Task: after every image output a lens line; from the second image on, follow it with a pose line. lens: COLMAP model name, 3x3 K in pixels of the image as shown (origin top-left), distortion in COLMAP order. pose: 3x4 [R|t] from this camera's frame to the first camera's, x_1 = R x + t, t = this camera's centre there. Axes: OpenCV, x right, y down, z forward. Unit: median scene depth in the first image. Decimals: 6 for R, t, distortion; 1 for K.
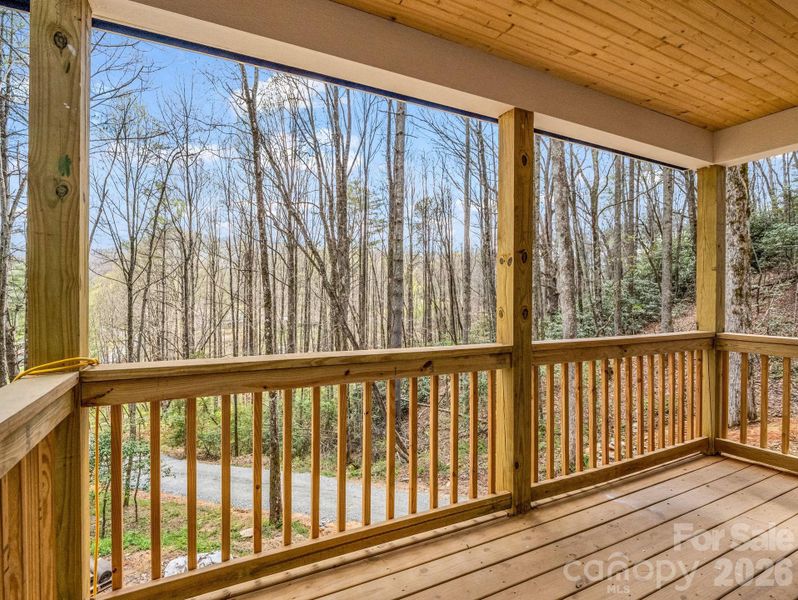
lens RADIAL K [[393.2, 0, 404.1], [0, 393.2, 296.9], [0, 0, 1]] dist [-0.012442, -0.001100]
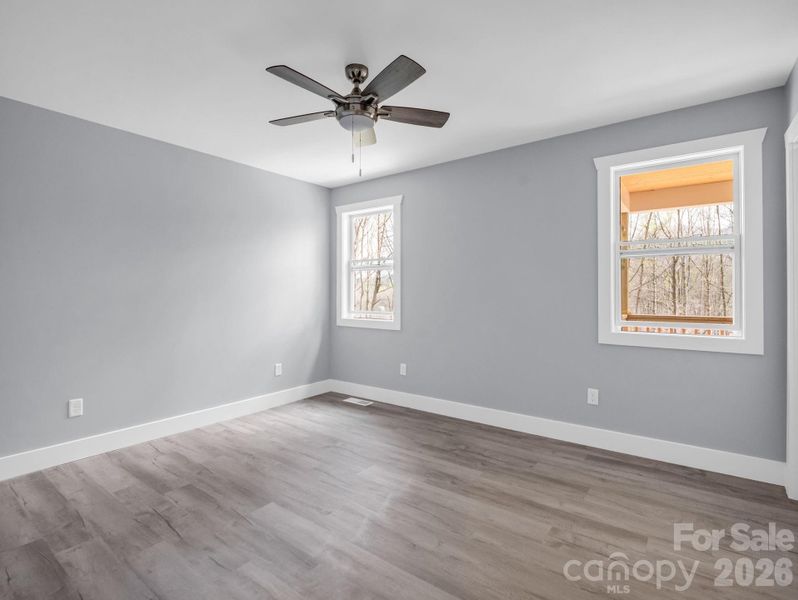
lens RADIAL K [[393.2, 0, 404.1], [0, 393.2, 296.9], [0, 0, 1]] dist [-0.012442, -0.001100]
pose [[0.432531, -0.001852, -0.901617, 0.076927], [0.004348, 0.999991, 0.000032, -0.001460], [0.901608, -0.003934, 0.432535, -0.116976]]
